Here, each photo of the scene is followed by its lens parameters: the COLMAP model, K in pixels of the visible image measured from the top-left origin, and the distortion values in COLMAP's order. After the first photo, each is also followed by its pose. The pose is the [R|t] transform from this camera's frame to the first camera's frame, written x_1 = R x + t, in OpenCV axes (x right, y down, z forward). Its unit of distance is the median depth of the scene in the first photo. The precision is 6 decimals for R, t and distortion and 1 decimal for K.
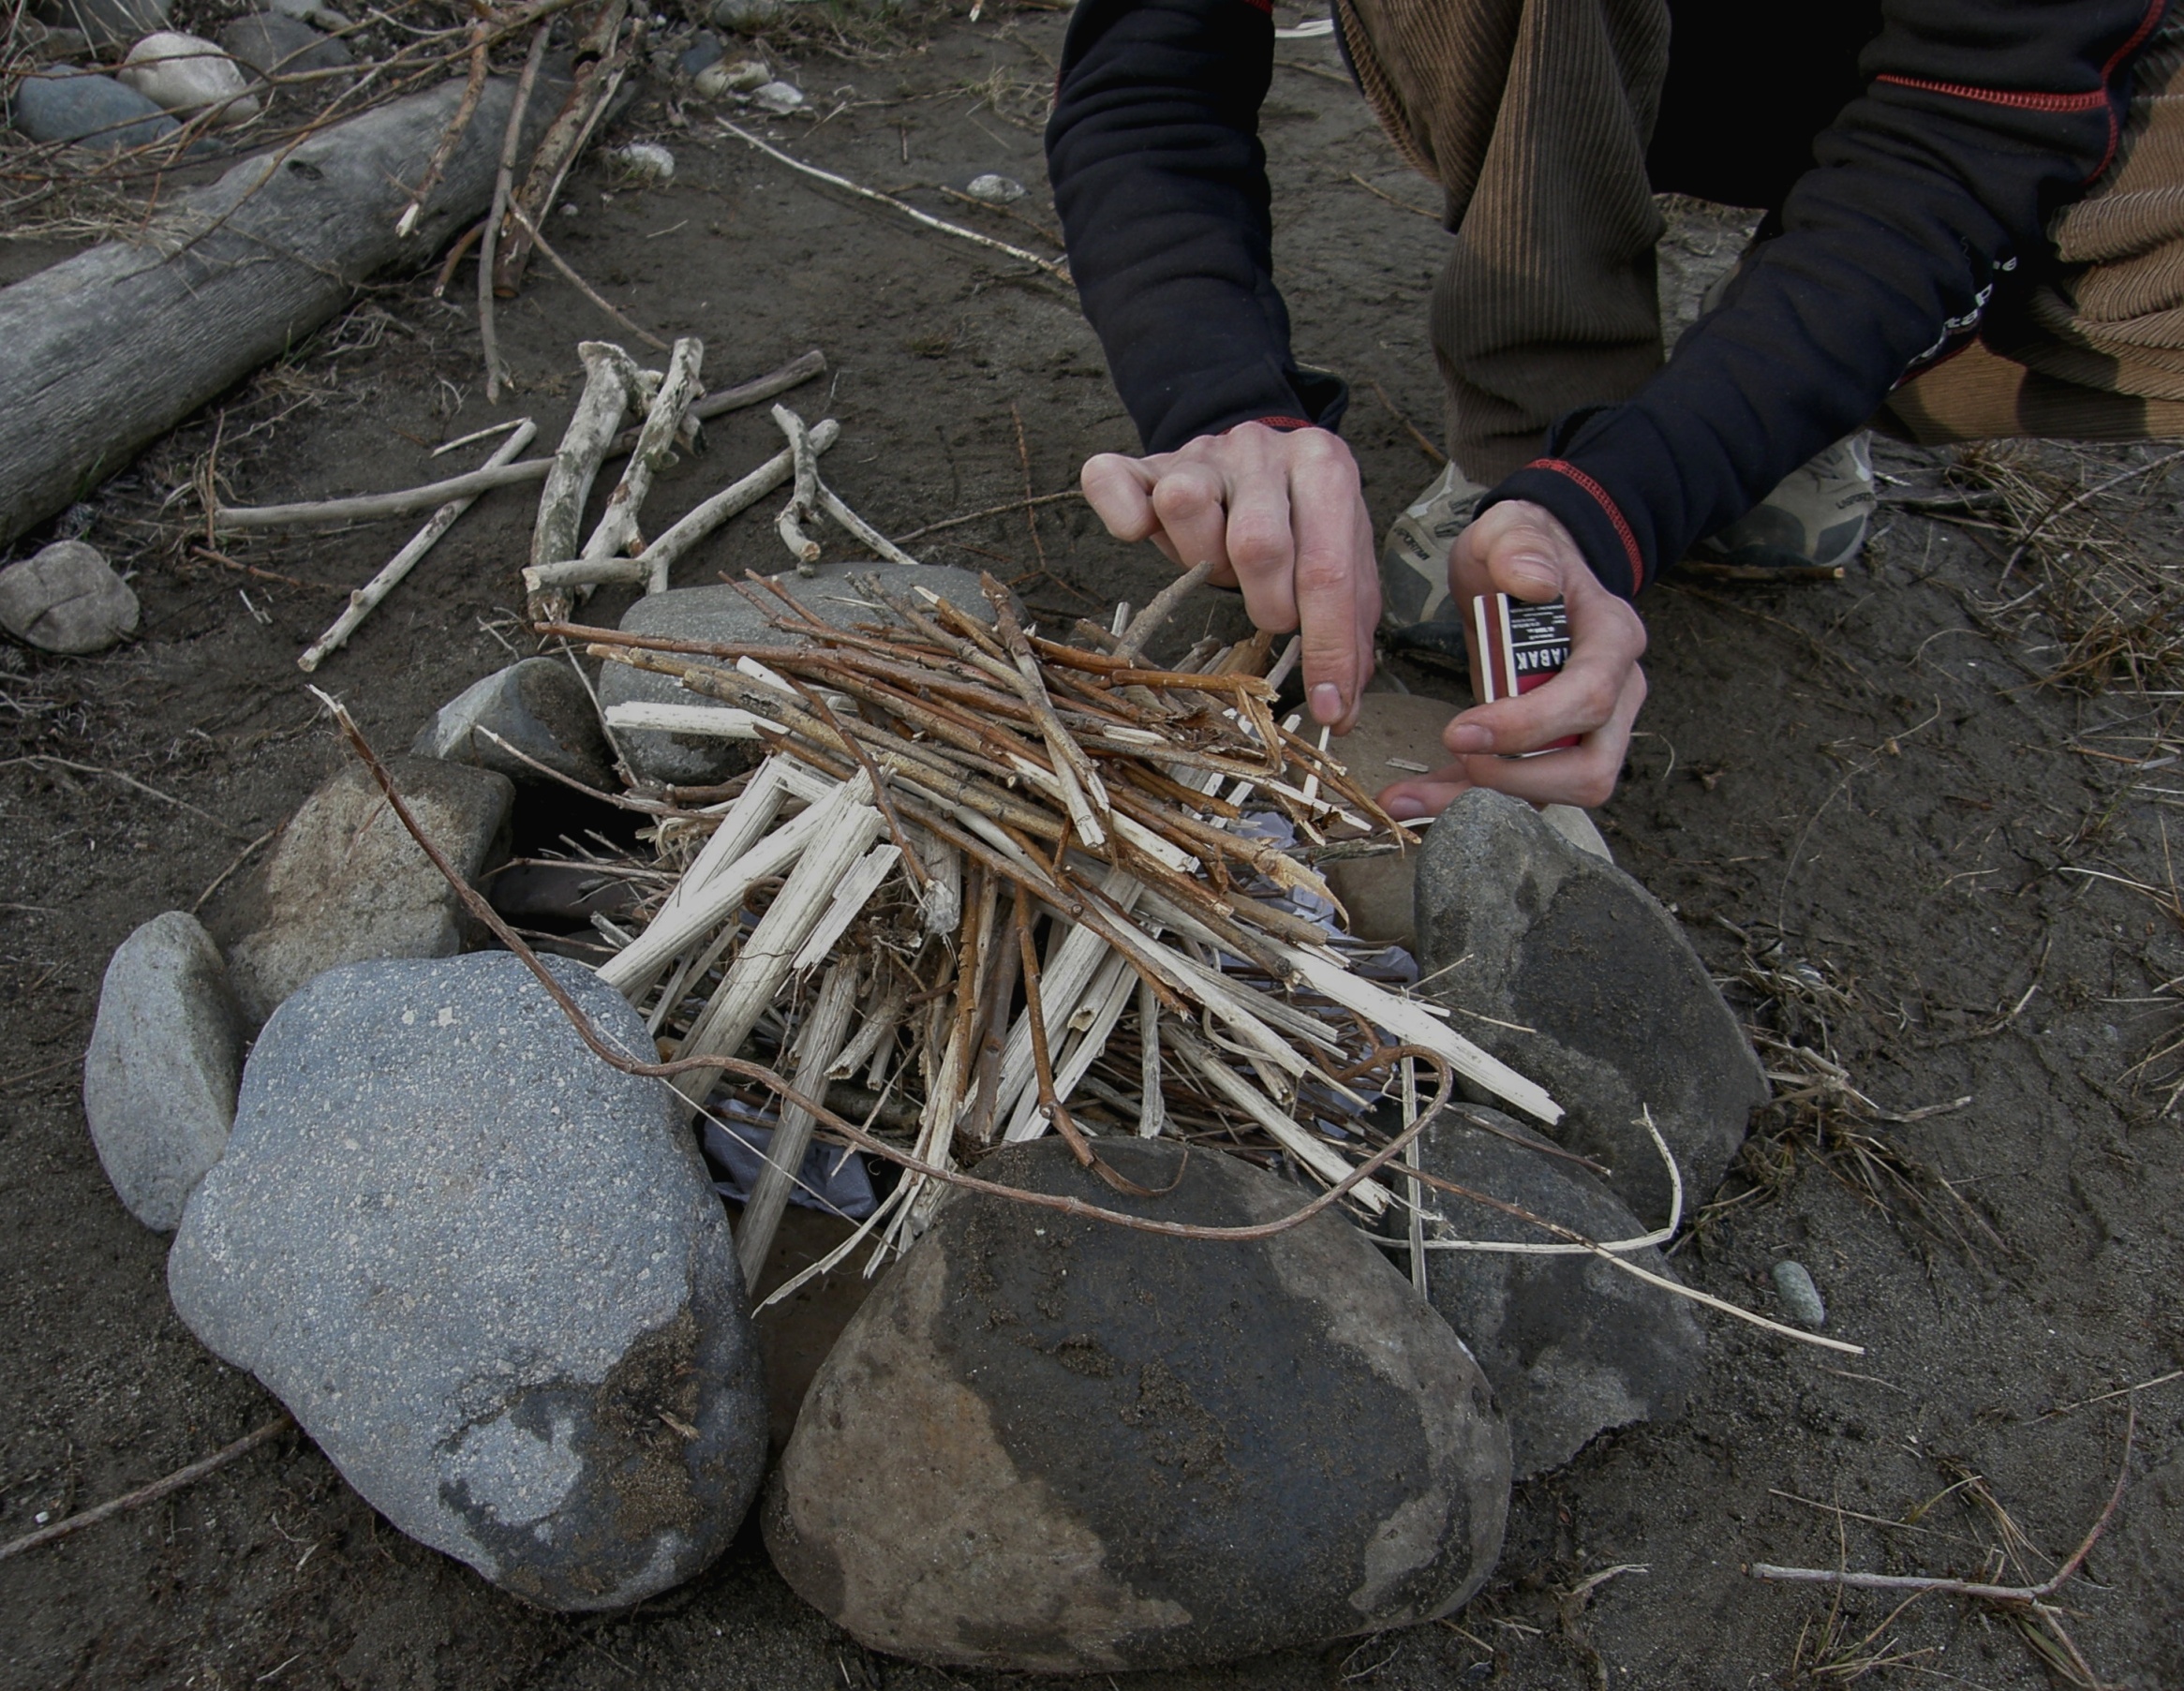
lens RADIAL K [[1949.0, 0, 1031.9], [0, 1949.0, 927.7], [0, 0, 1]] dist [-0.164890, 0.131681]
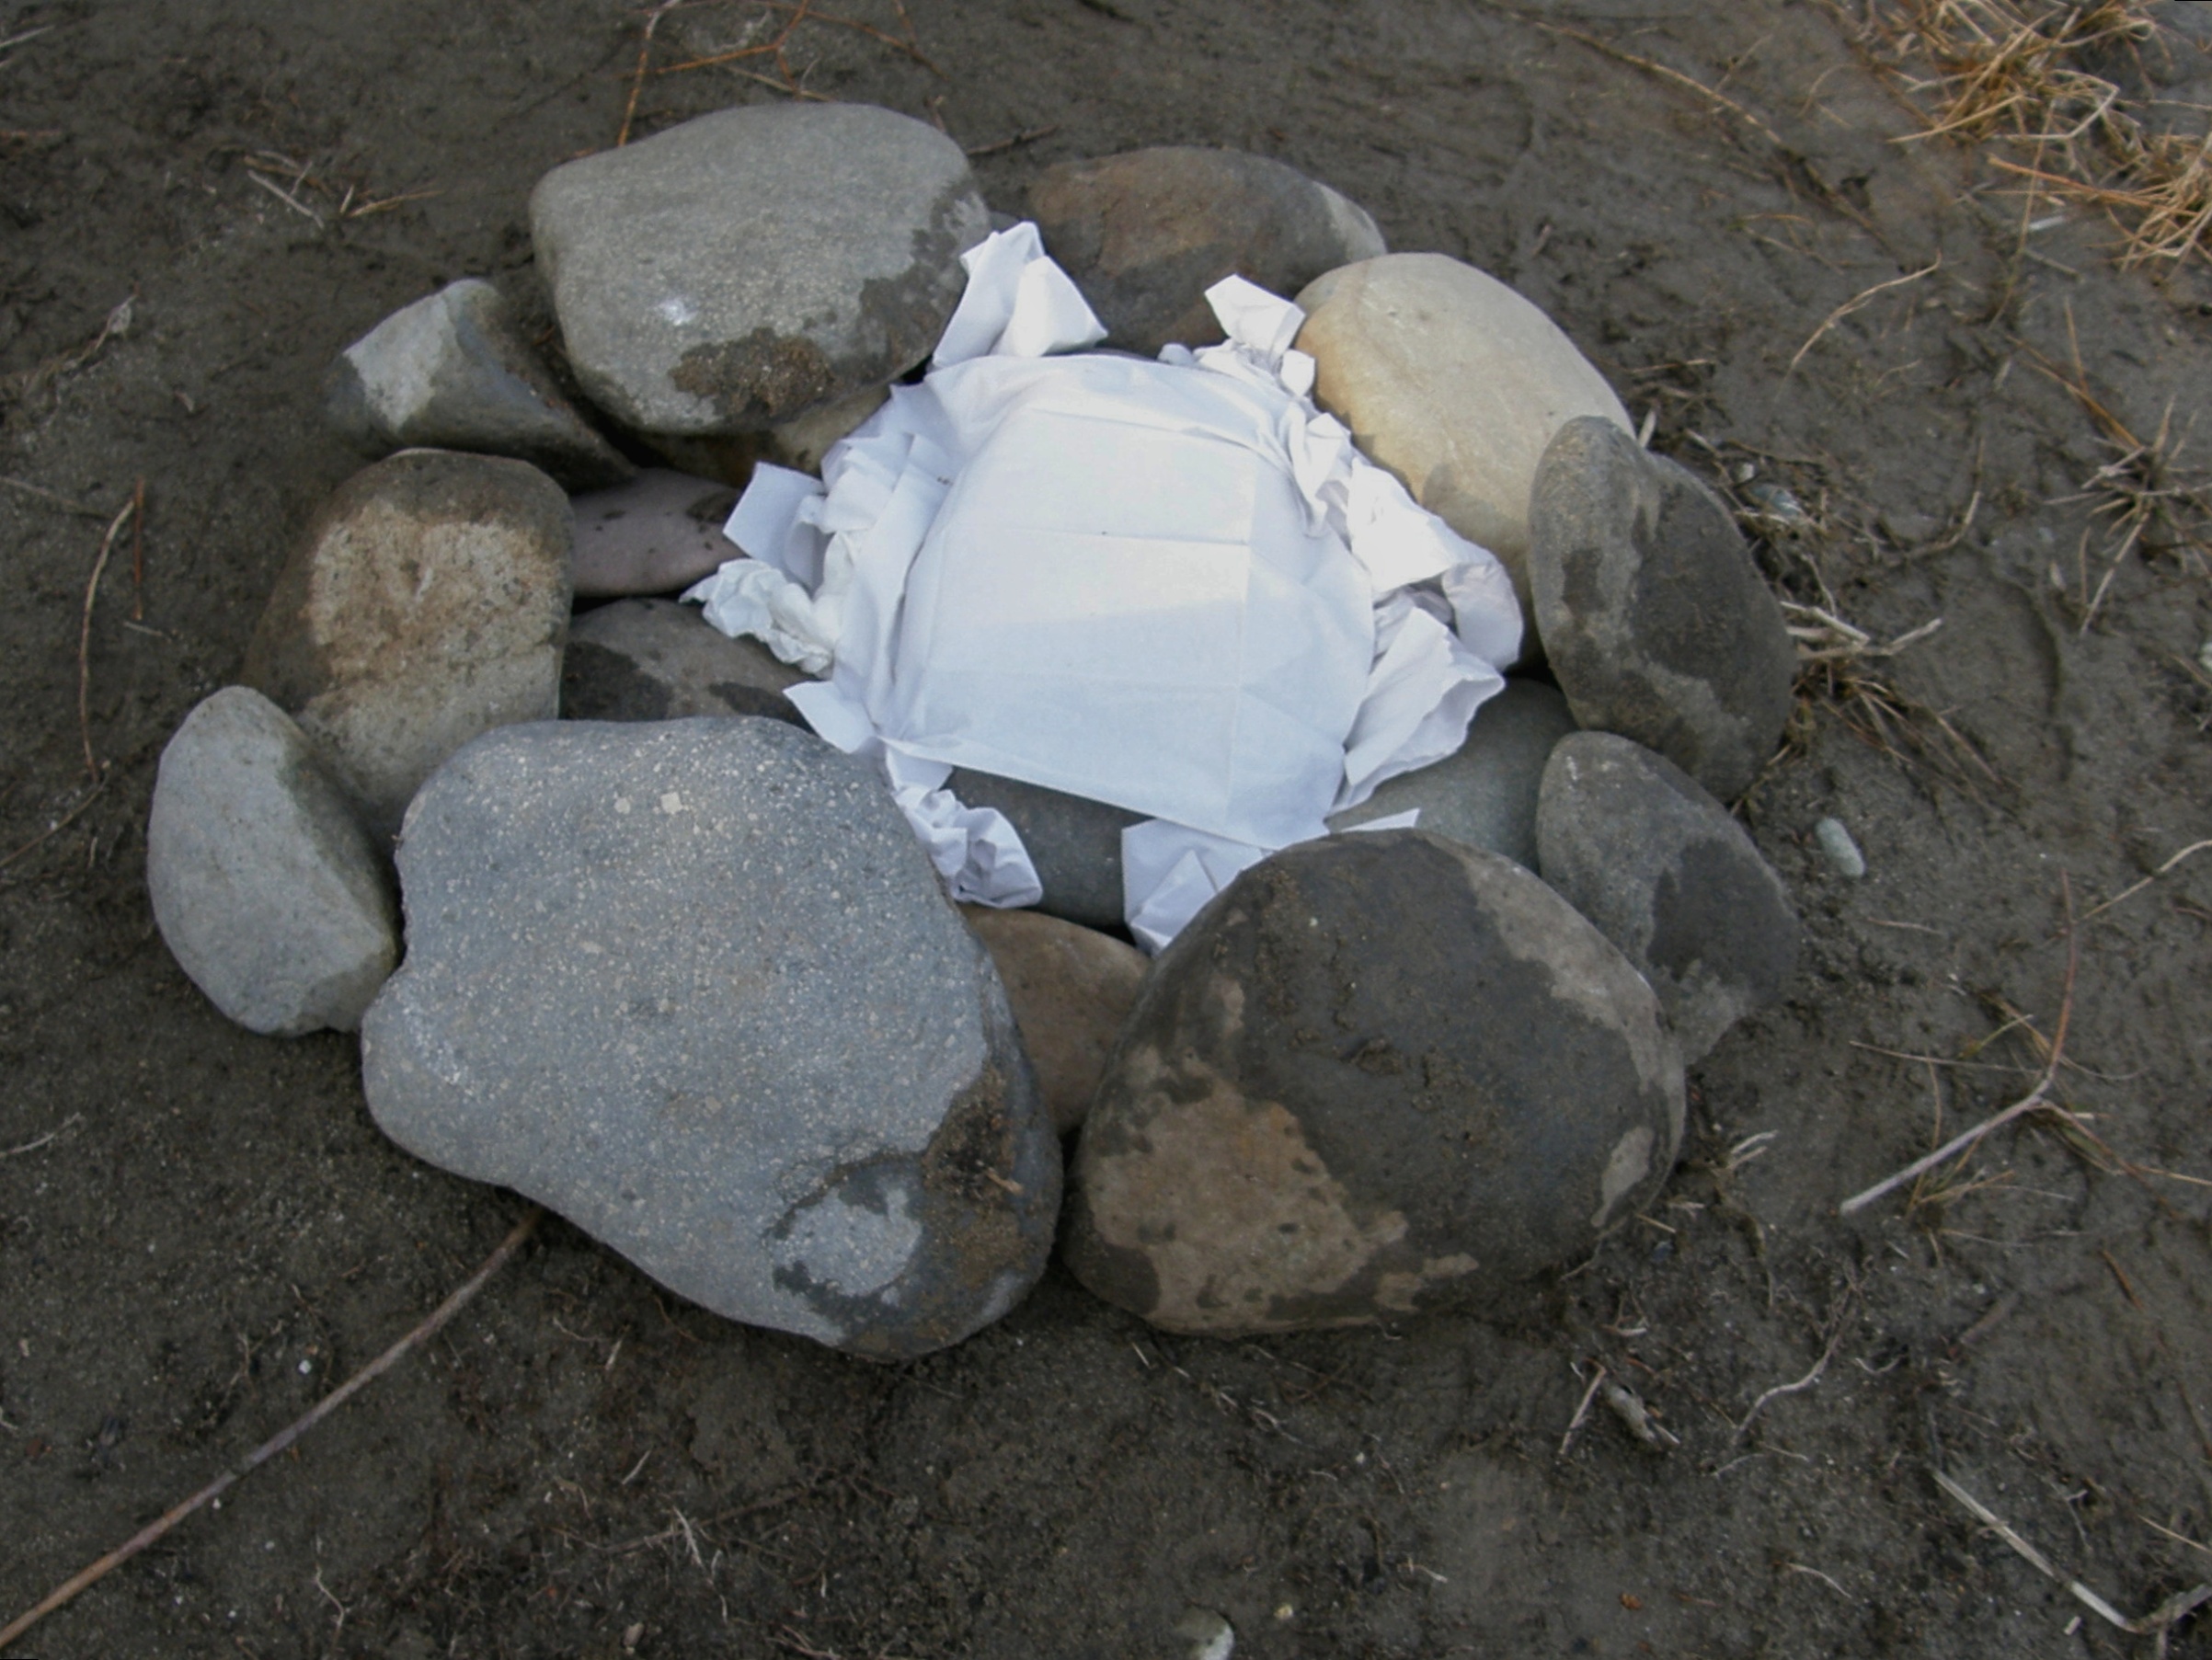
lens RADIAL K [[2378.8, 0, 1115.8], [0, 2378.8, 875.1], [0, 0, 1]] dist [-0.165987, 0.145802]
pose [[0.960173, -0.135148, 0.244545, -0.345737], [0.060941, 0.955460, 0.288759, -0.219926], [-0.272678, -0.262356, 0.925644, -0.140700]]
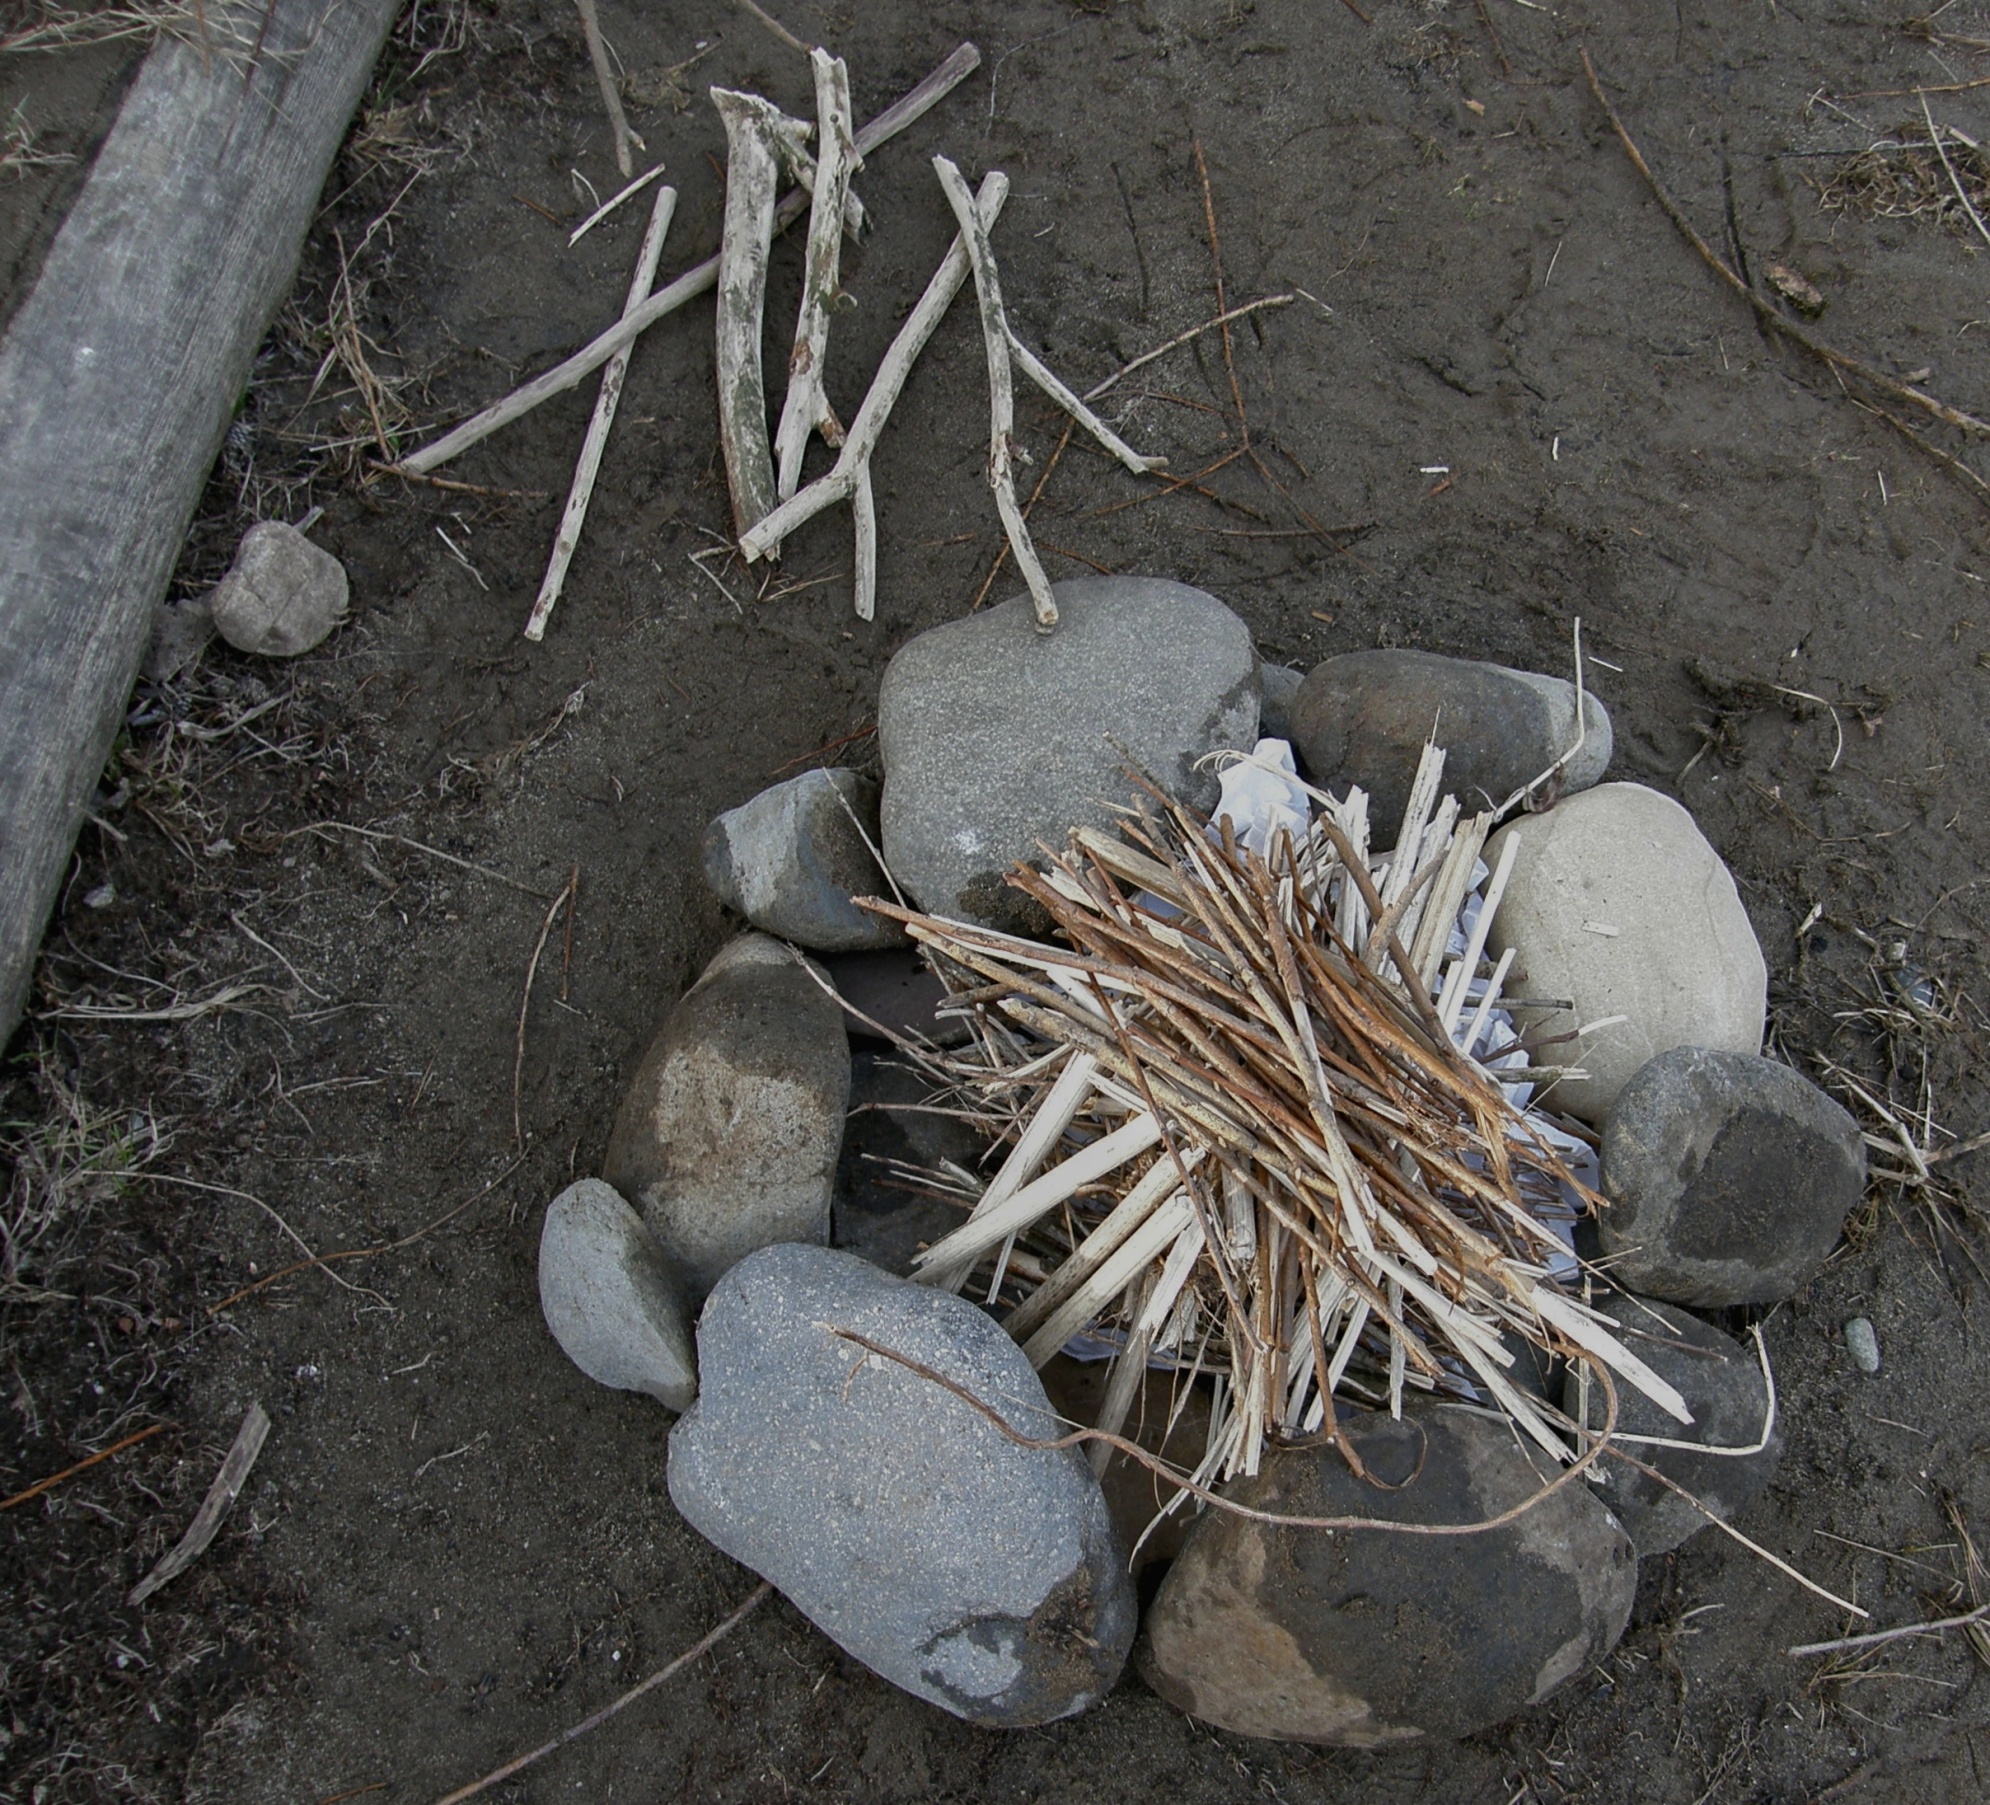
lens RADIAL K [[2163.1, 0, 1249.9], [0, 2163.1, 1038.4], [0, 0, 1]] dist [-0.155470, 0.138603]
pose [[0.997706, -0.034343, 0.058331, -0.112812], [0.000584, 0.866075, 0.499914, -0.798928], [-0.067688, -0.498734, 0.864108, -0.170366]]
